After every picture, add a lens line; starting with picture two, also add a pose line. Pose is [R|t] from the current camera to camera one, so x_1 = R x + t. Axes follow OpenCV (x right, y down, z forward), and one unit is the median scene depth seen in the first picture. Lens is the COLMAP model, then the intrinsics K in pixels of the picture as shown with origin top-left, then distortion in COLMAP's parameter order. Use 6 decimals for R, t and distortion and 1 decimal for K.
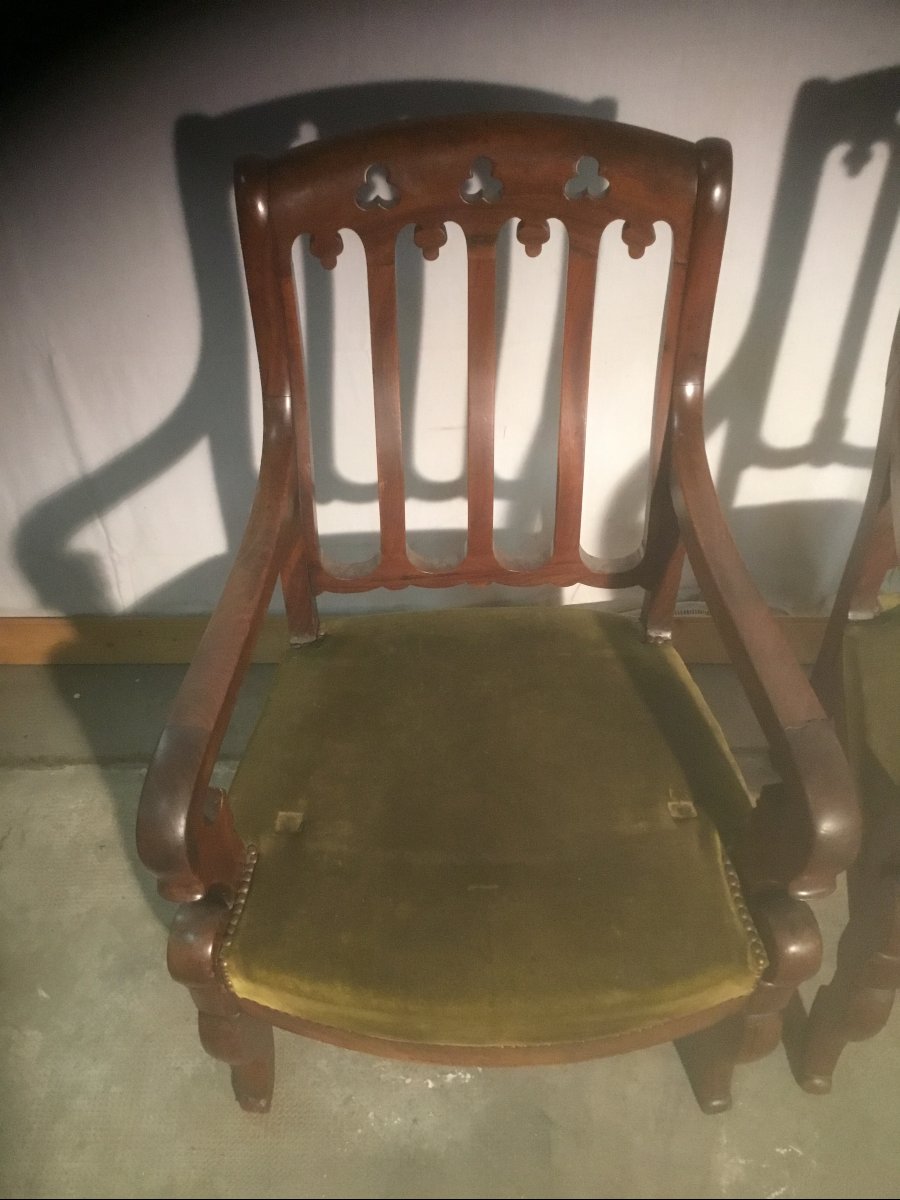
lens RADIAL K [[1061.9, 0, 417.5], [0, 1061.9, 600.5], [0, 0, 1]] dist [0.139470, -0.289838]
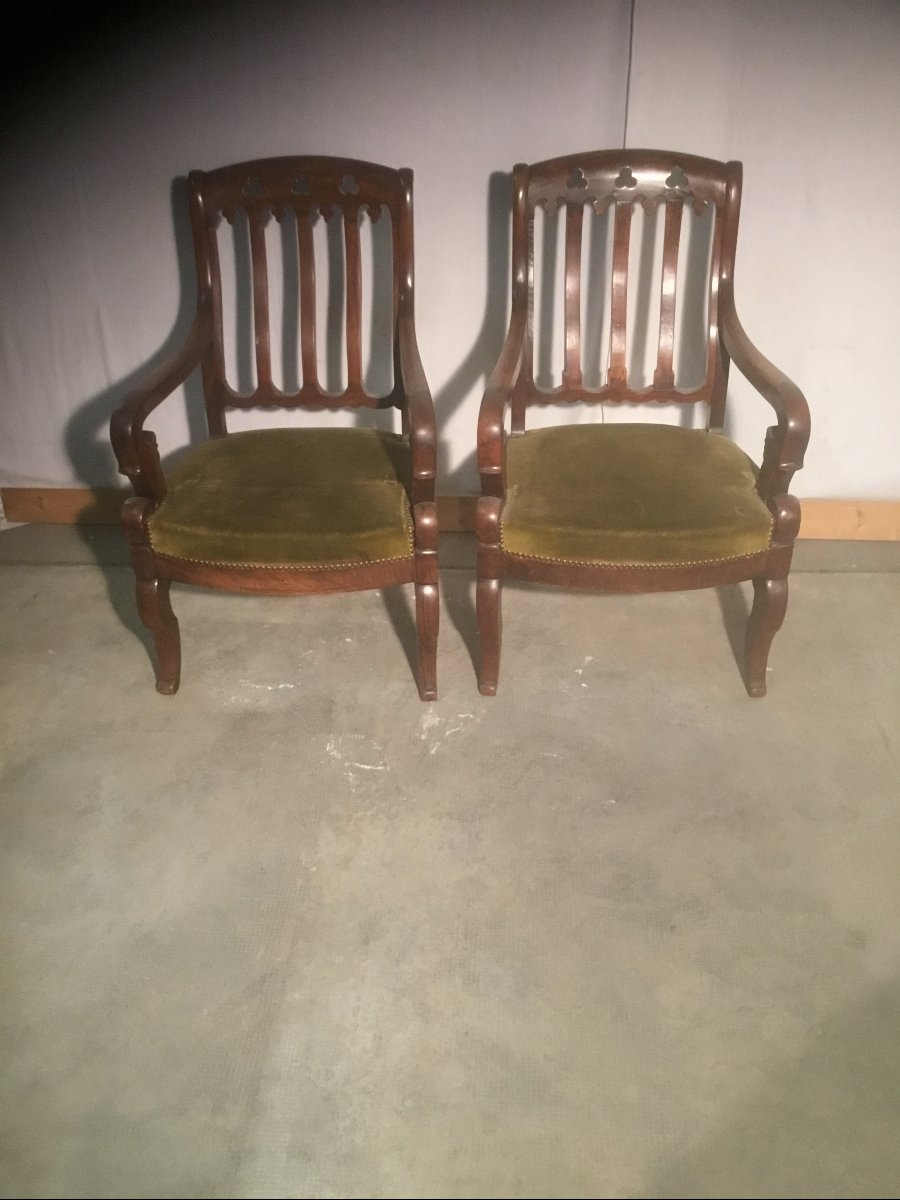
lens RADIAL K [[1061.9, 0, 417.5], [0, 1061.9, 600.5], [0, 0, 1]] dist [0.139470, -0.289838]
pose [[0.998555, 0.037959, -0.038046, 0.310025], [-0.045819, 0.971276, -0.233504, 0.702509], [0.028090, 0.234910, 0.971611, -0.693000]]
